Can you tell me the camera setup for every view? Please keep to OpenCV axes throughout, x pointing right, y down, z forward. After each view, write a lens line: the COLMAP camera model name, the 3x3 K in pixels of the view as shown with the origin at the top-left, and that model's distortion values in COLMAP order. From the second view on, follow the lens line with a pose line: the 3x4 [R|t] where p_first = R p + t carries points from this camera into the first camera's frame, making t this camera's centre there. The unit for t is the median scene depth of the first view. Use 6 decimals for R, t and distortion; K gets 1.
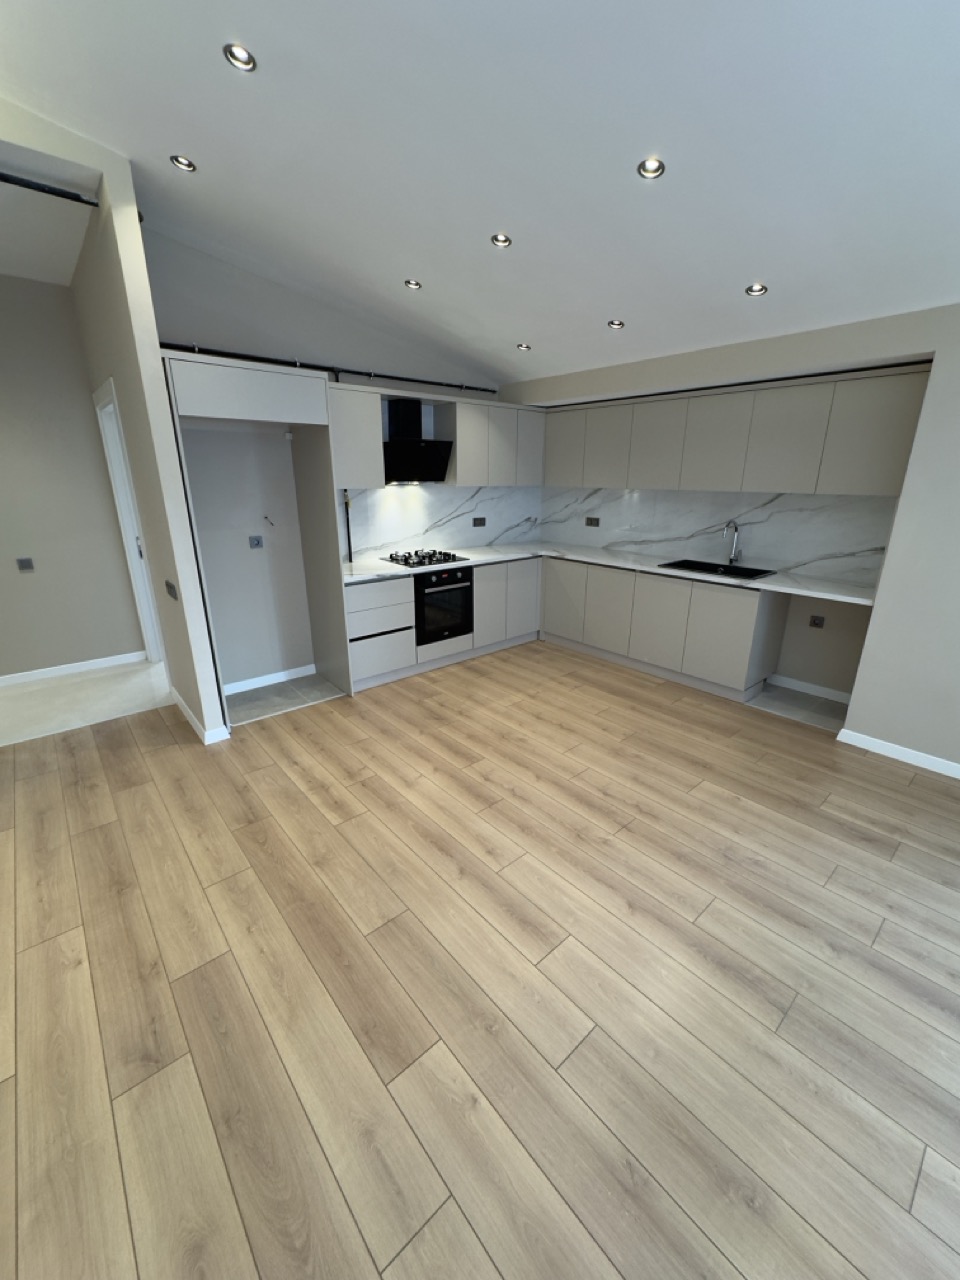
lens RADIAL K [[512.5, 0, 482.9], [0, 512.5, 635.1], [0, 0, 1]] dist [-0.001673, -0.000257]
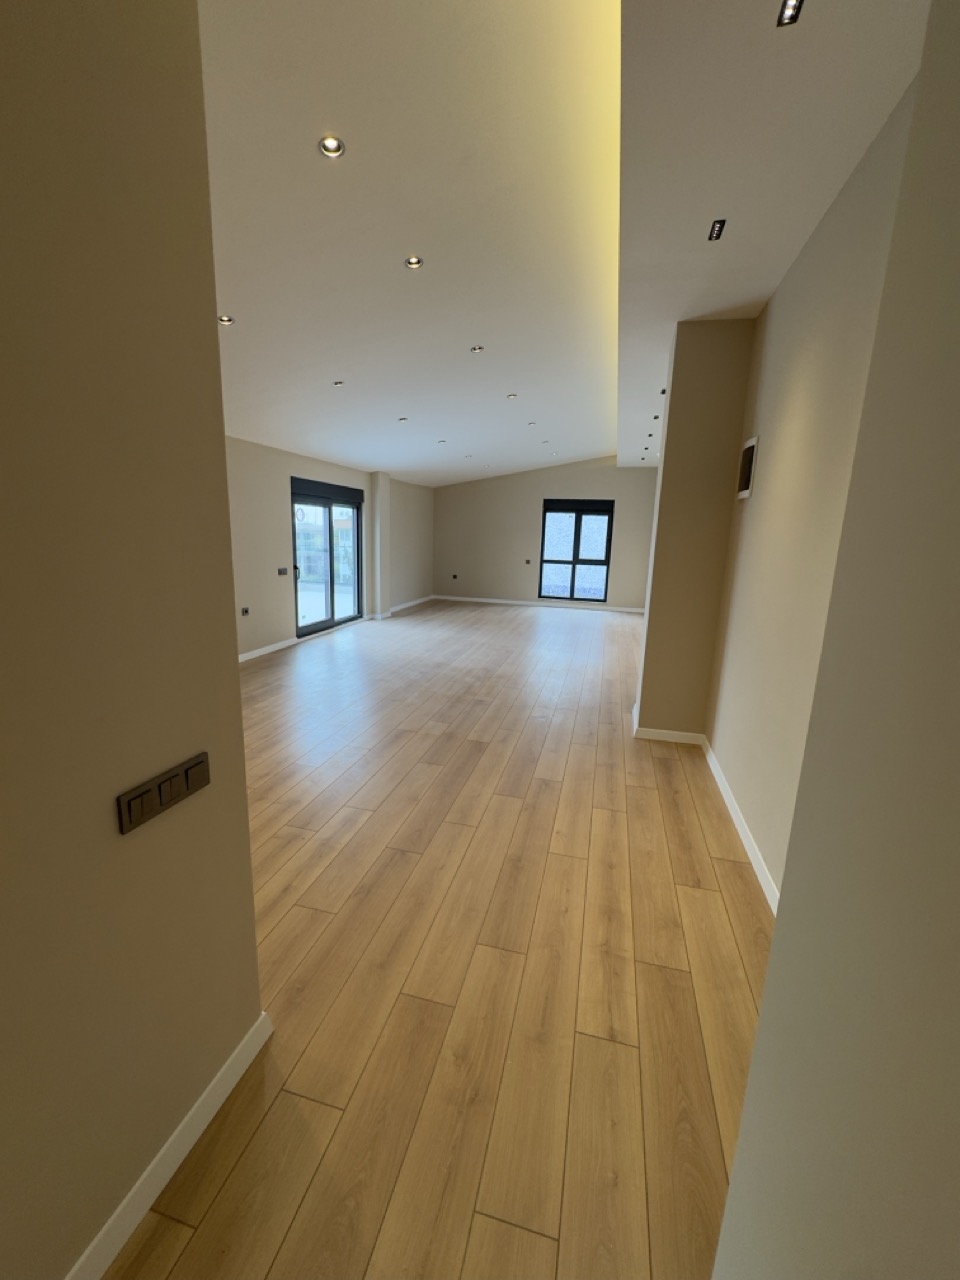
lens RADIAL K [[512.5, 0, 482.9], [0, 512.5, 635.1], [0, 0, 1]] dist [-0.001673, -0.000257]
pose [[-0.569963, -0.182269, 0.801199, -1.555791], [0.209107, 0.910805, 0.355960, -0.417238], [-0.794617, 0.370421, -0.481011, 1.483175]]
